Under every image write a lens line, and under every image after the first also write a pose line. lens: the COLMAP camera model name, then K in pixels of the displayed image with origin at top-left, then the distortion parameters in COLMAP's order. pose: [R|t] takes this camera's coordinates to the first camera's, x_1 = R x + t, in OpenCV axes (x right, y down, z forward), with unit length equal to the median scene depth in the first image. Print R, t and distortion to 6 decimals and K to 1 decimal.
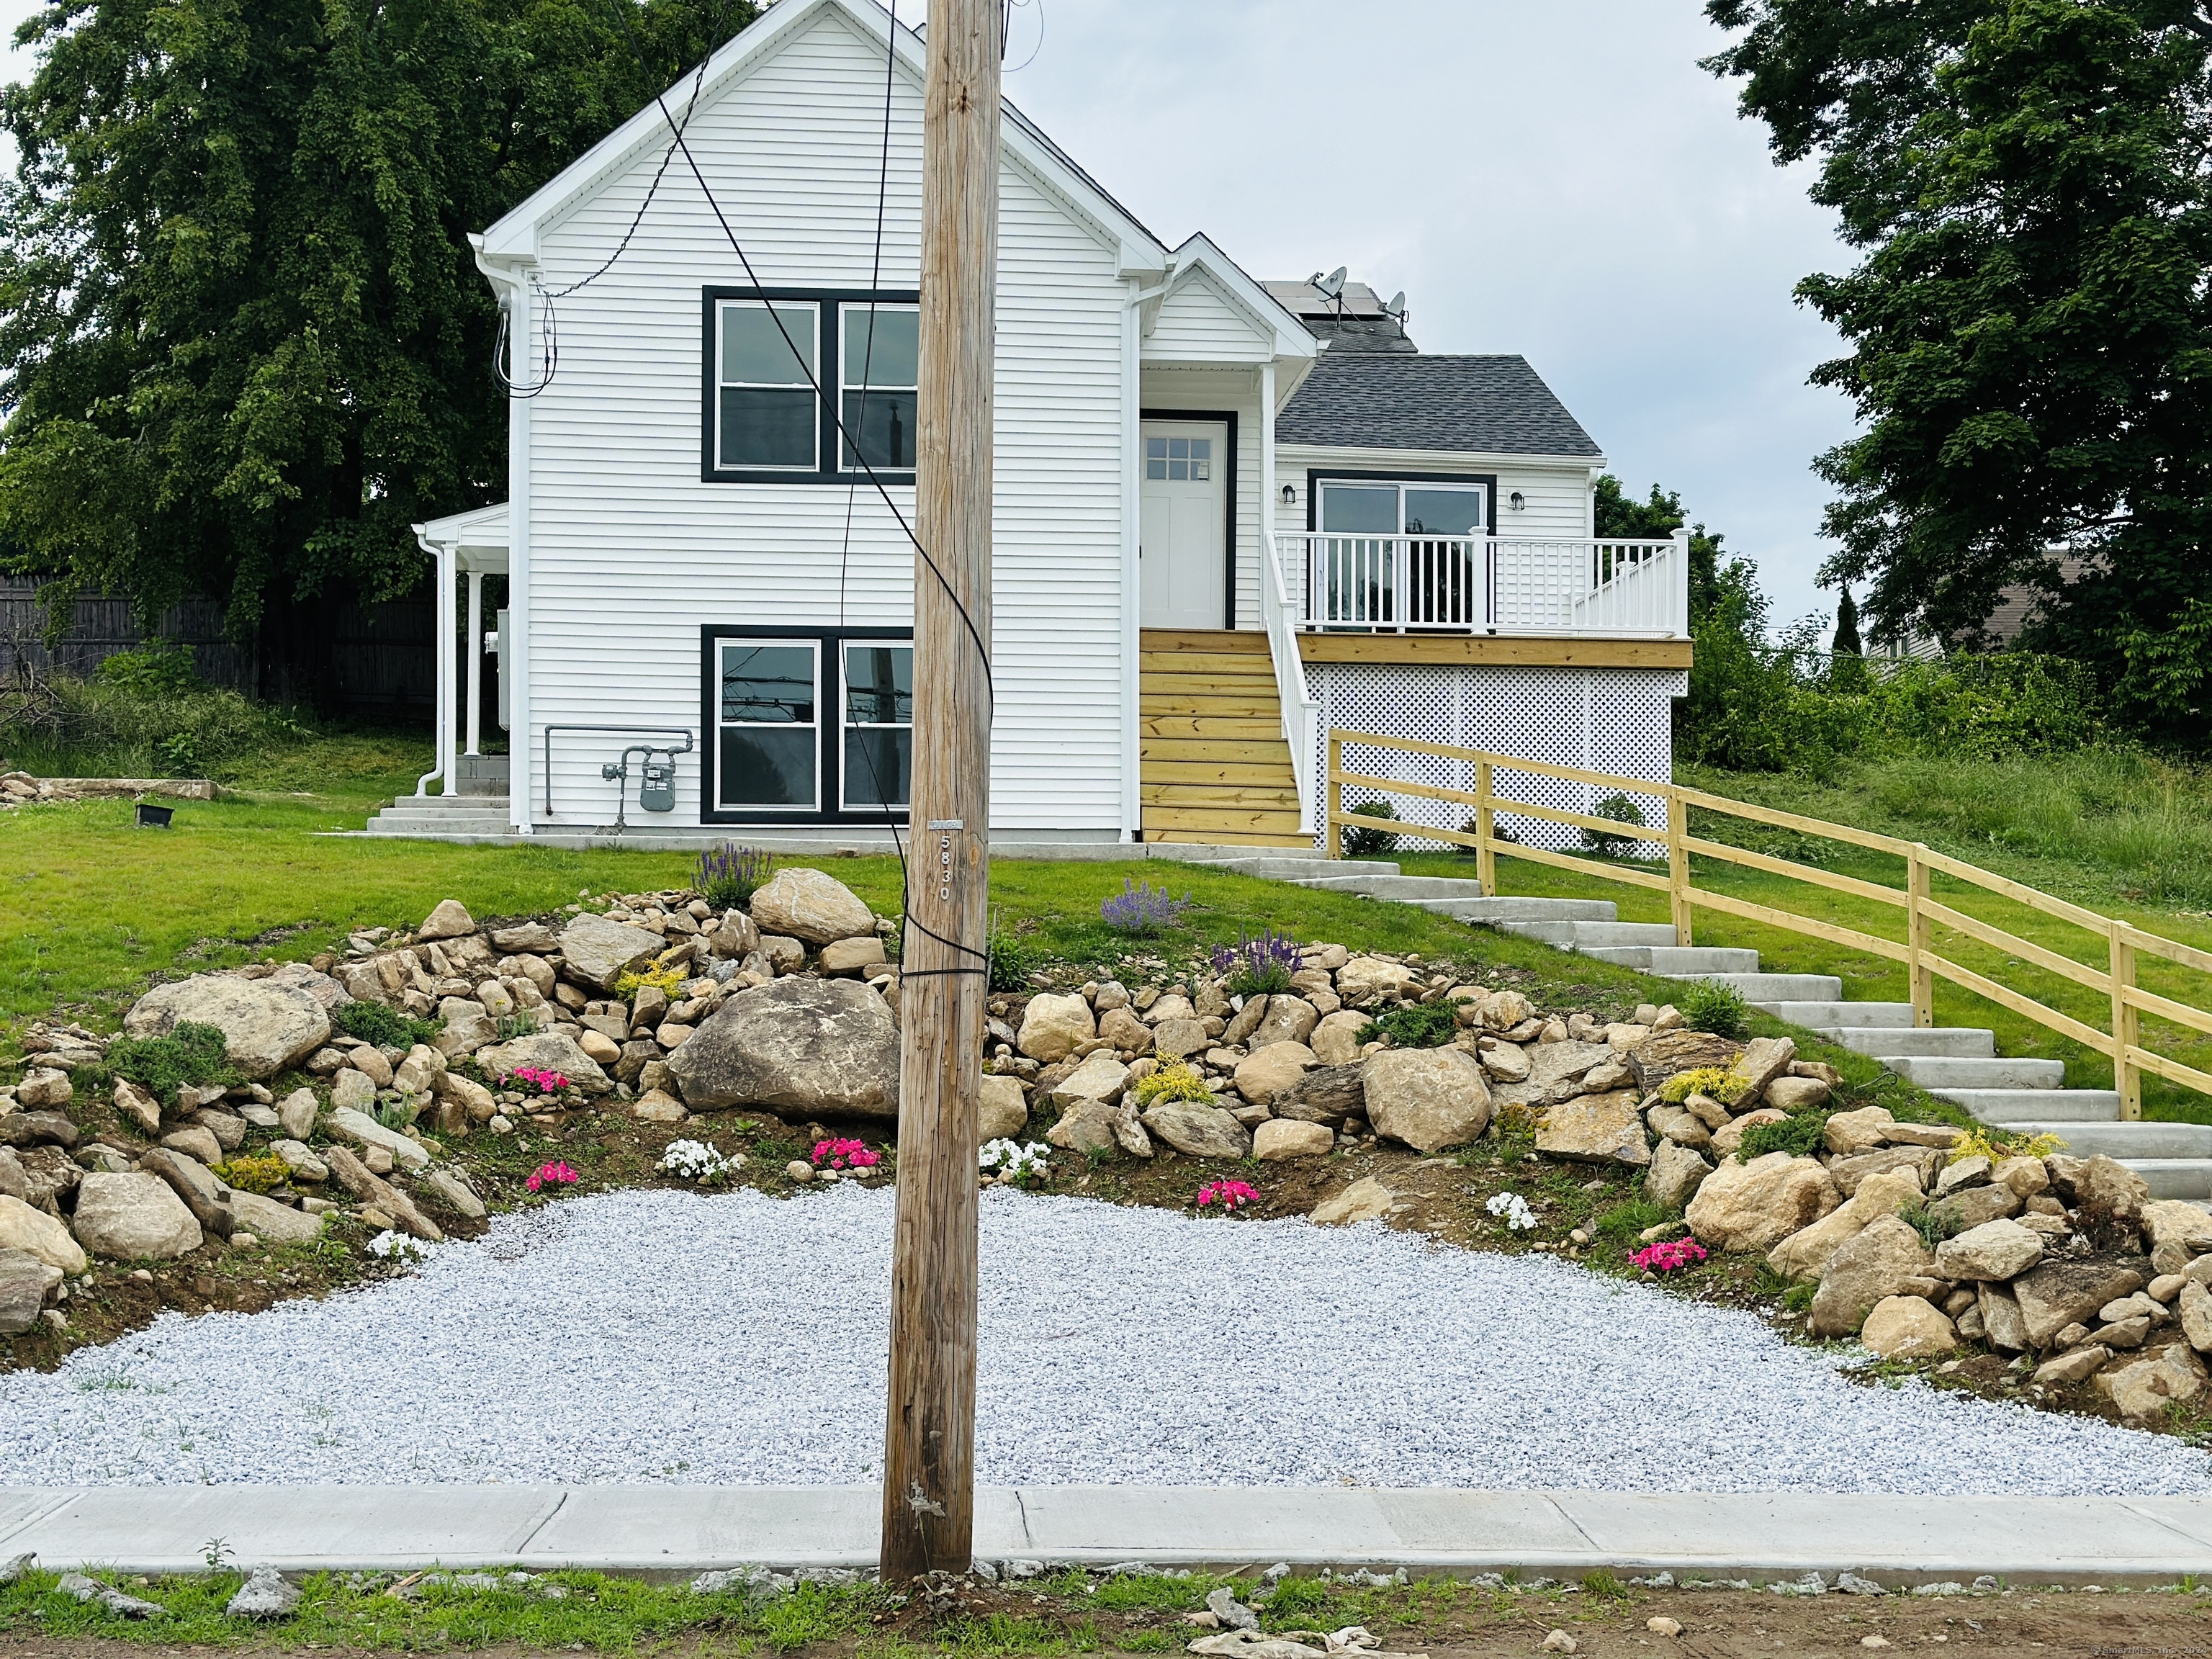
lens RADIAL K [[3040.6, 0, 1142.5], [0, 3040.6, 856.4], [0, 0, 1]] dist [0.116420, 0.036568]
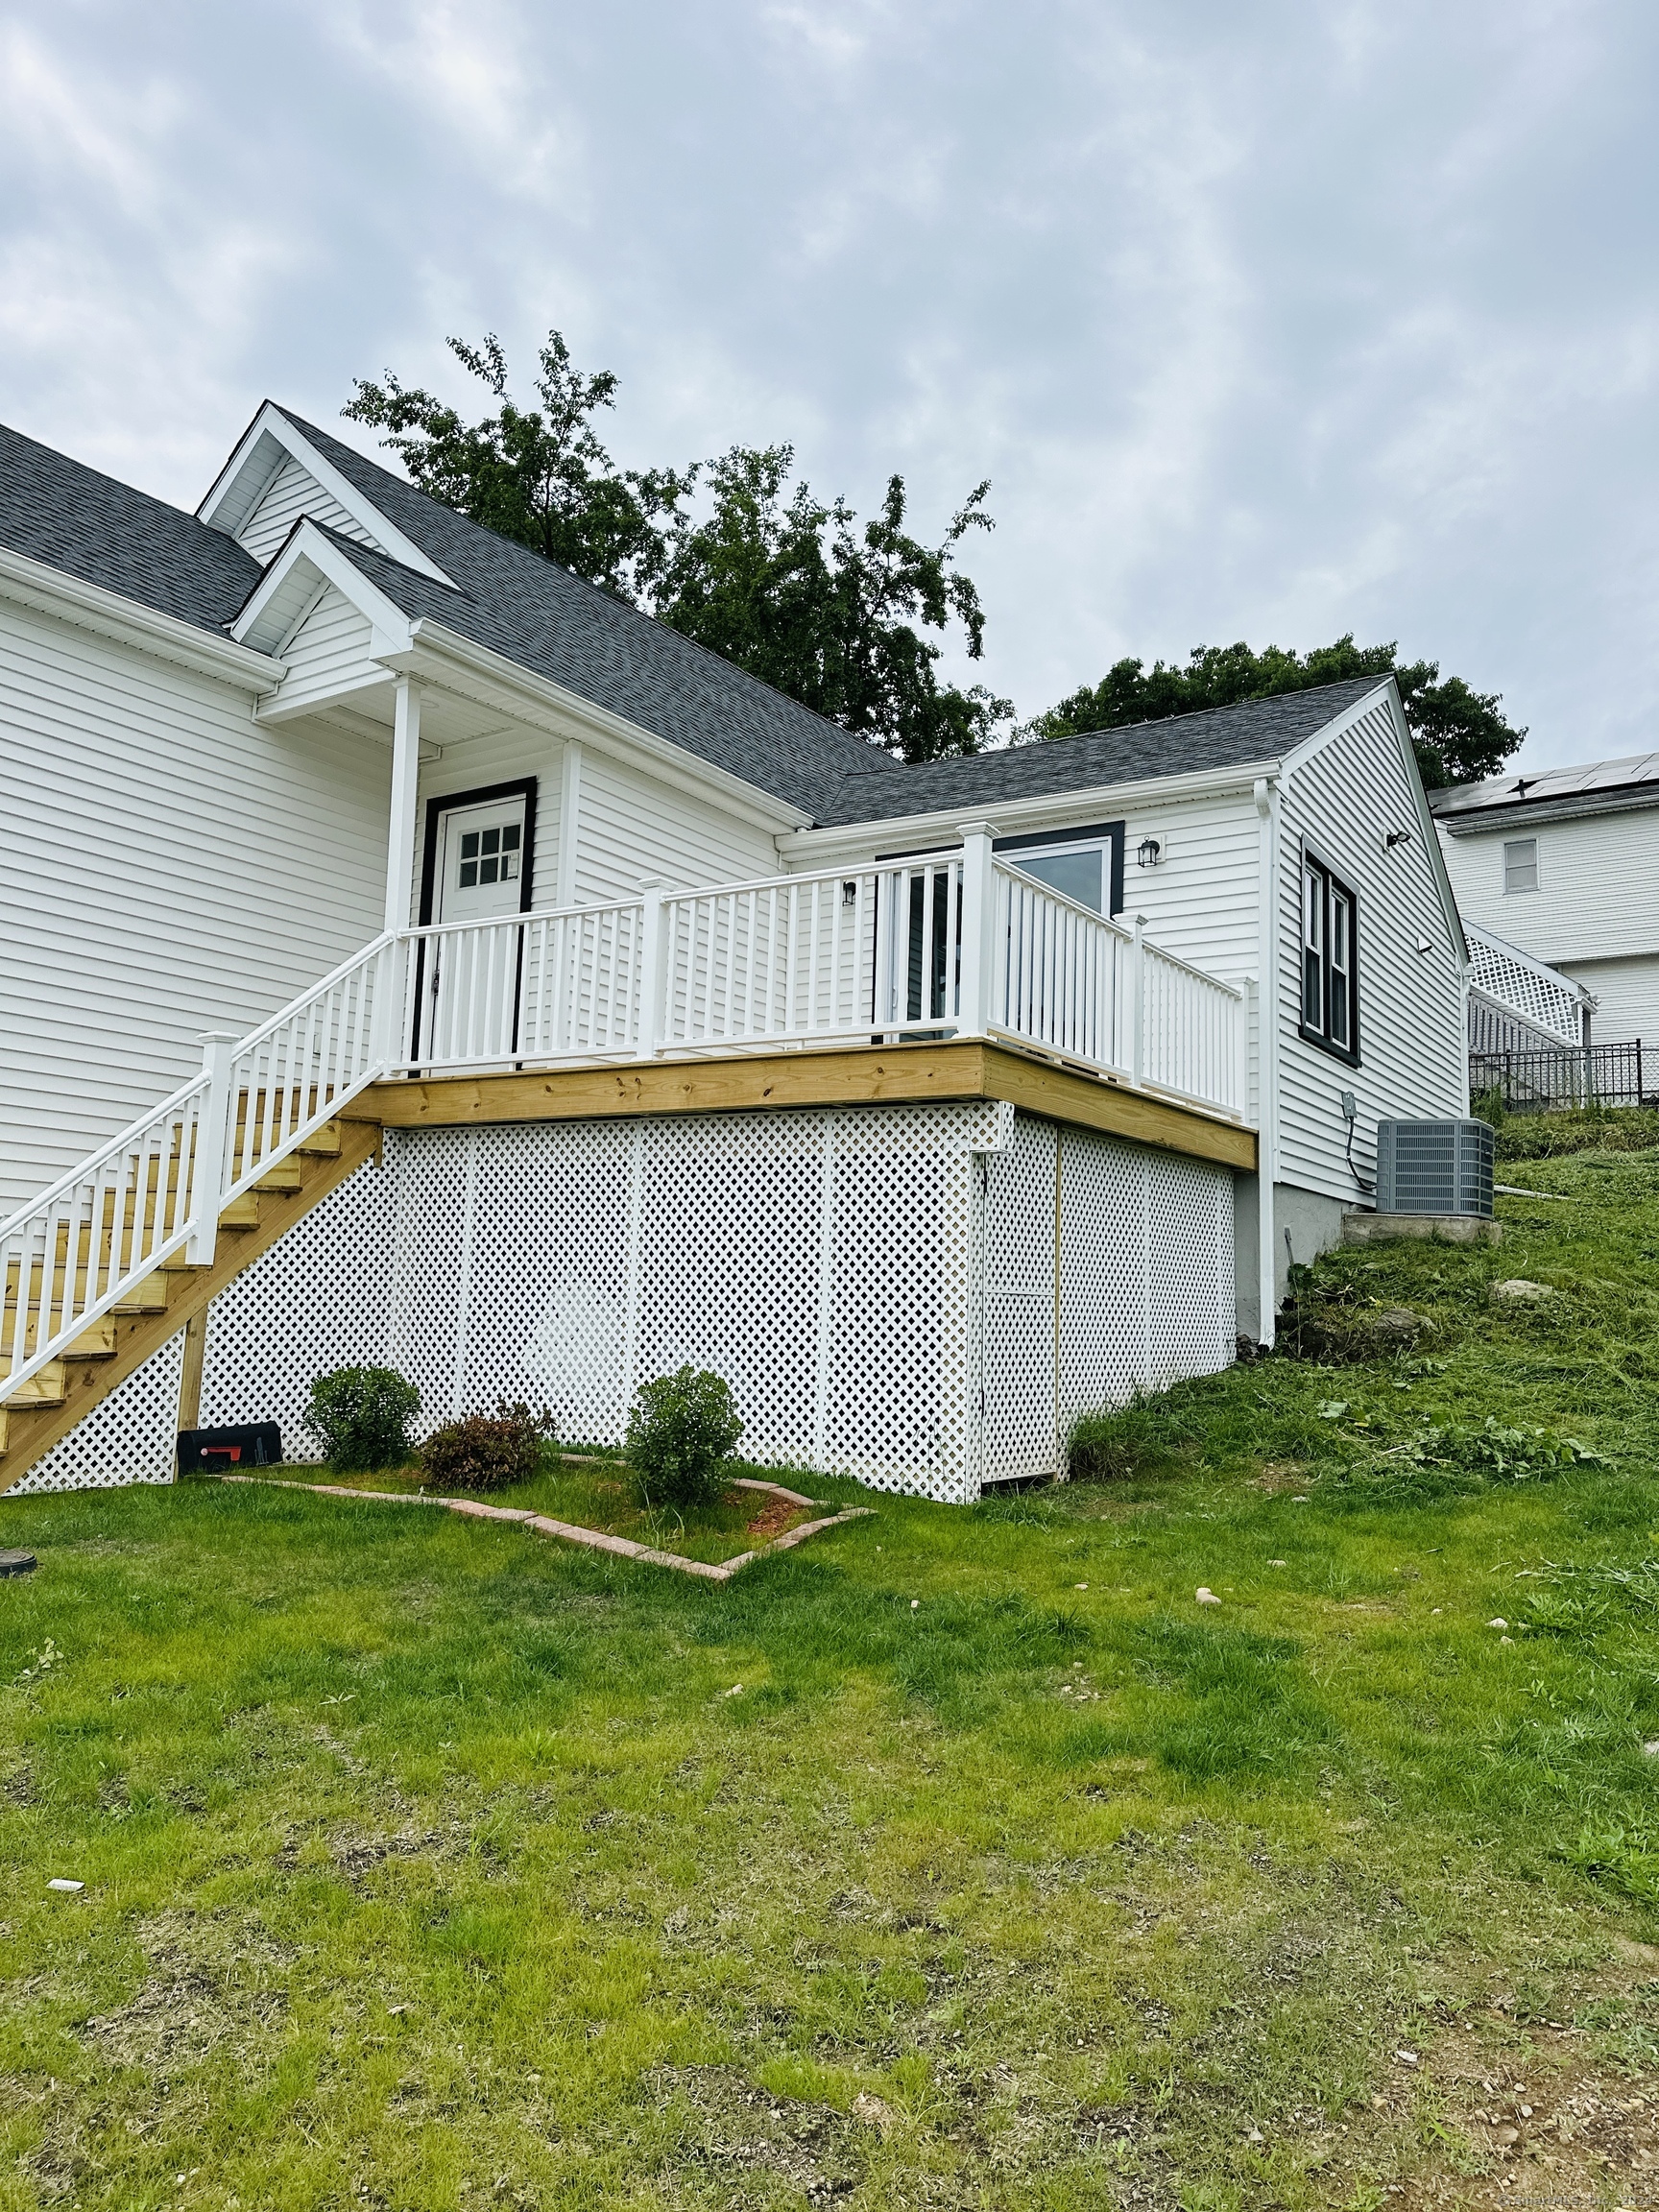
lens RADIAL K [[1533.9, 0, 832.6], [0, 1533.9, 1119.6], [0, 0, 1]] dist [0.177938, -0.370170]
pose [[0.764488, -0.057235, -0.642092, 0.364649], [0.012279, 0.997163, -0.074266, -0.044965], [0.644521, 0.048891, 0.763022, 0.904931]]
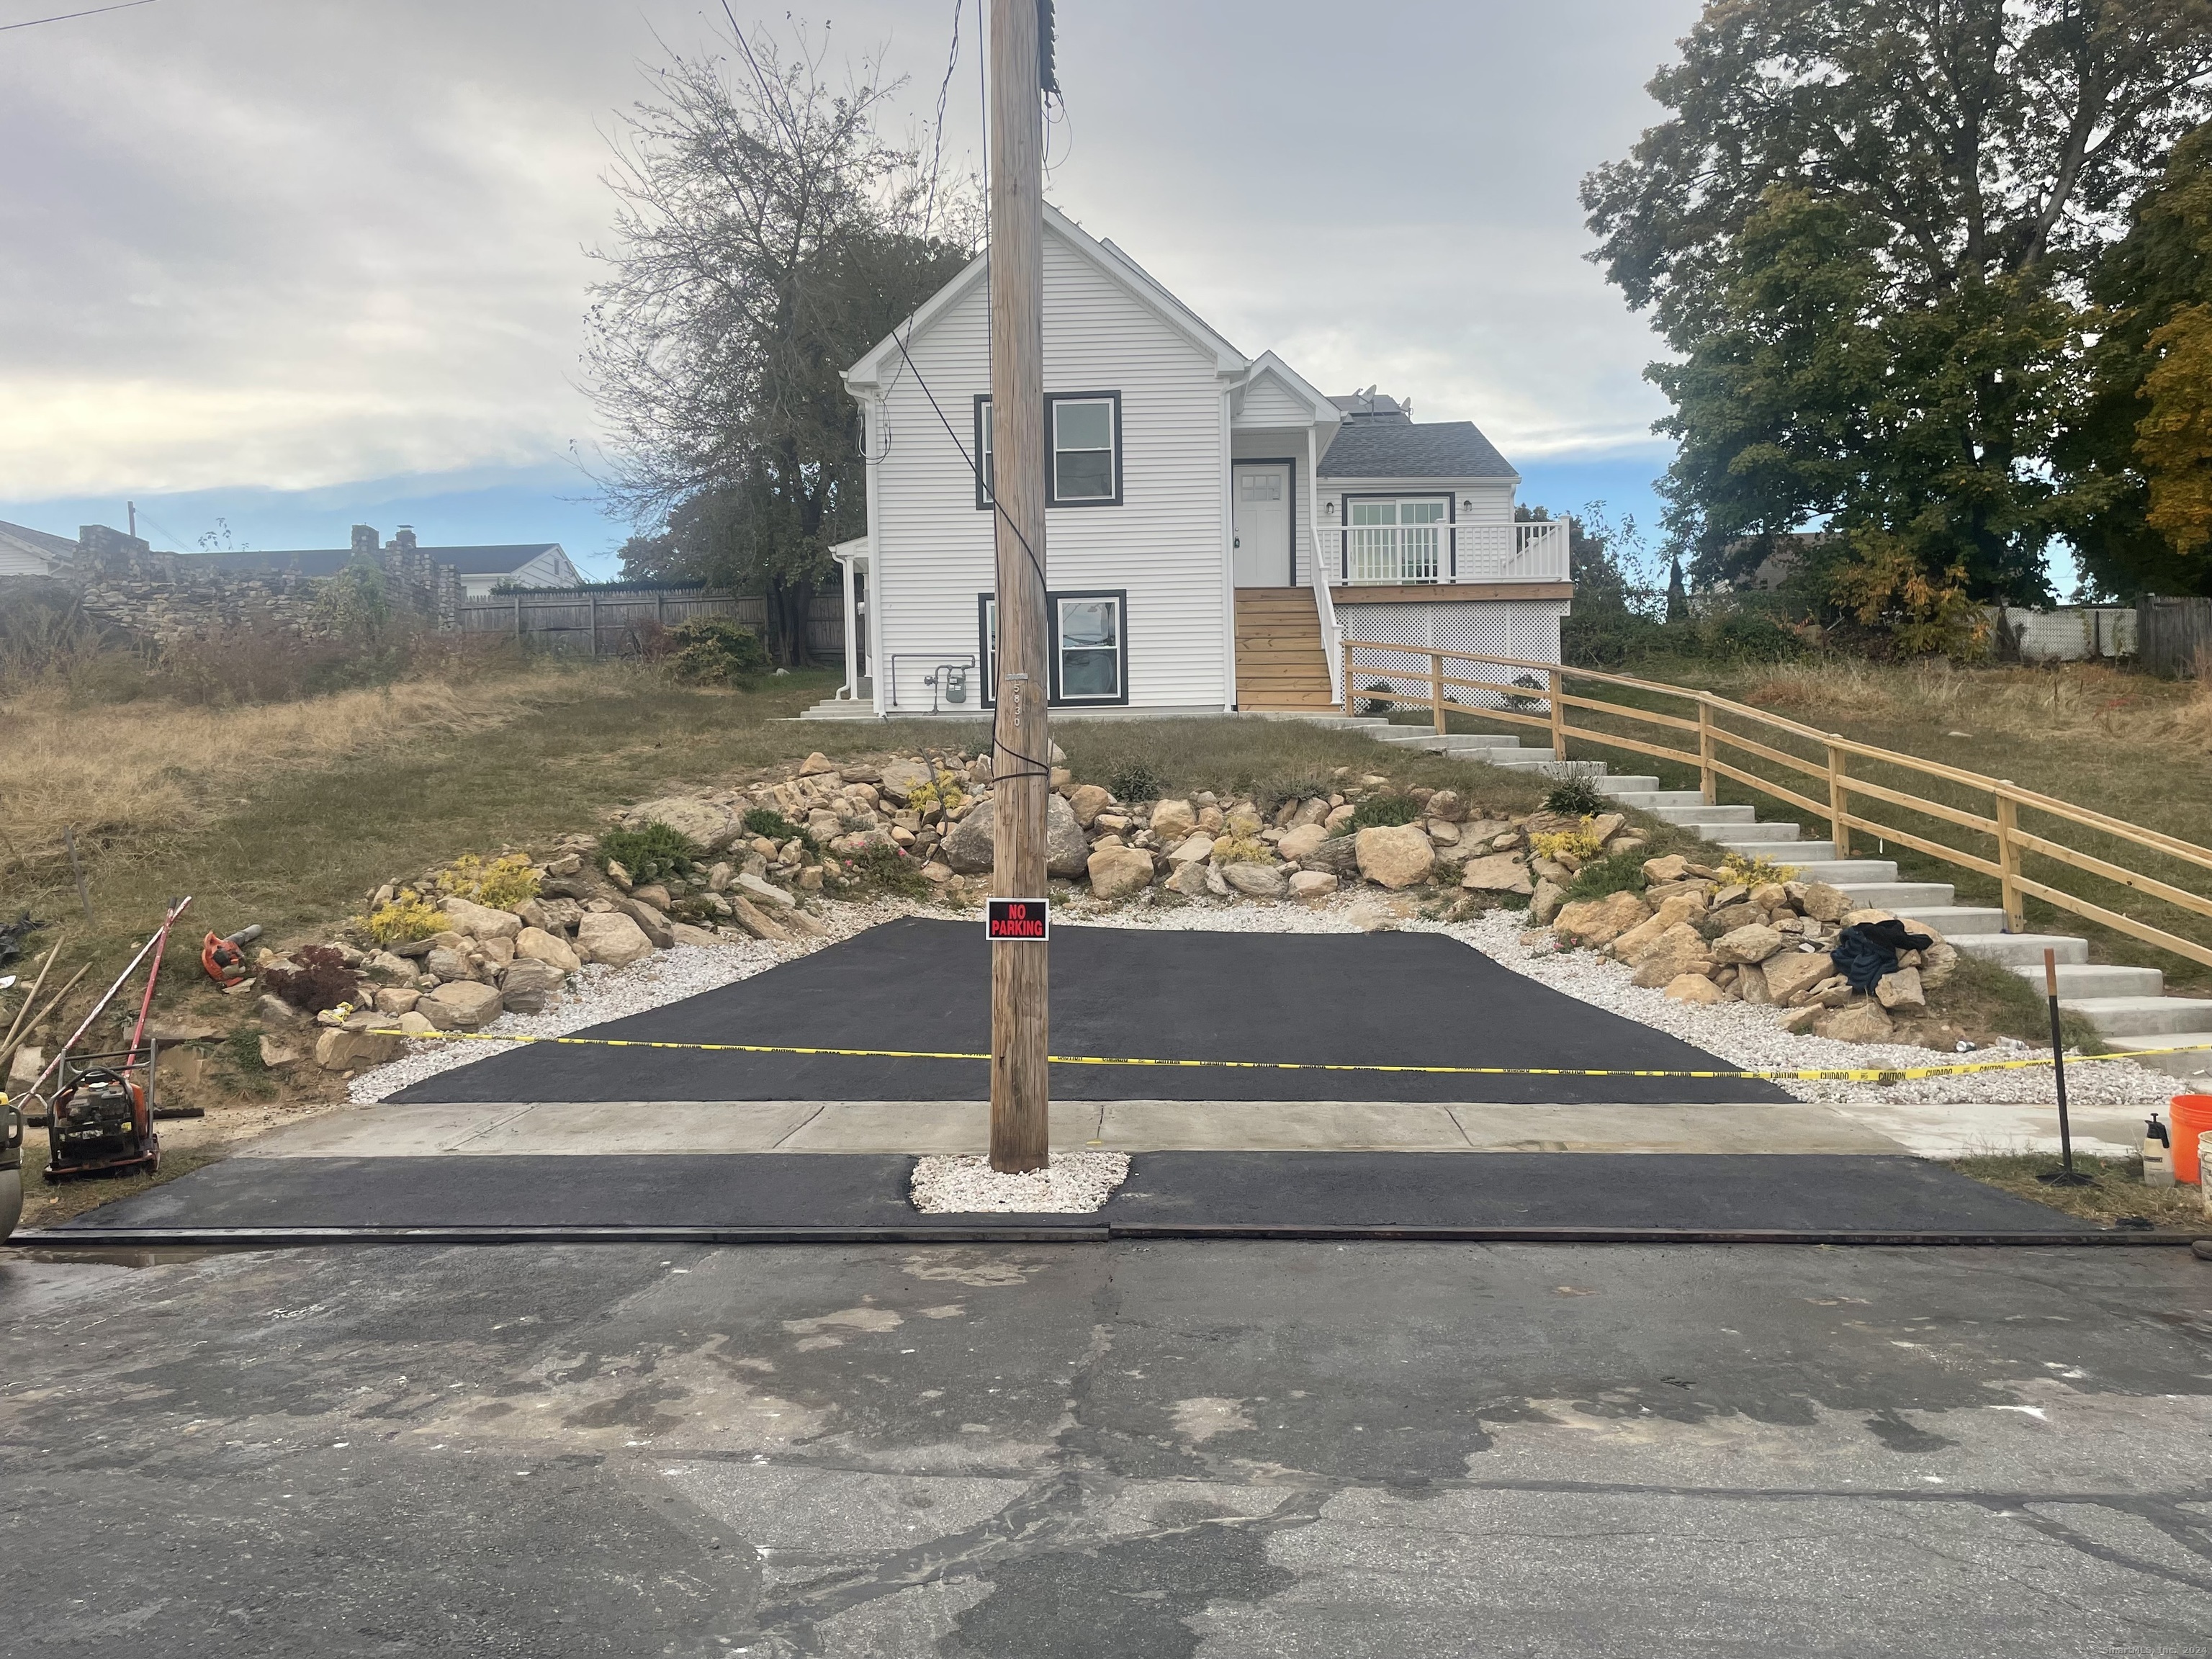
lens RADIAL K [[1629.1, 0, 1106.0], [0, 1629.1, 829.5], [0, 0, 1]] dist [0.048065, -0.004726]
pose [[0.993243, -0.022319, -0.113889, 0.029384], [0.028657, 0.998112, 0.054318, 0.009589], [0.112461, -0.057215, 0.992008, 0.085216]]
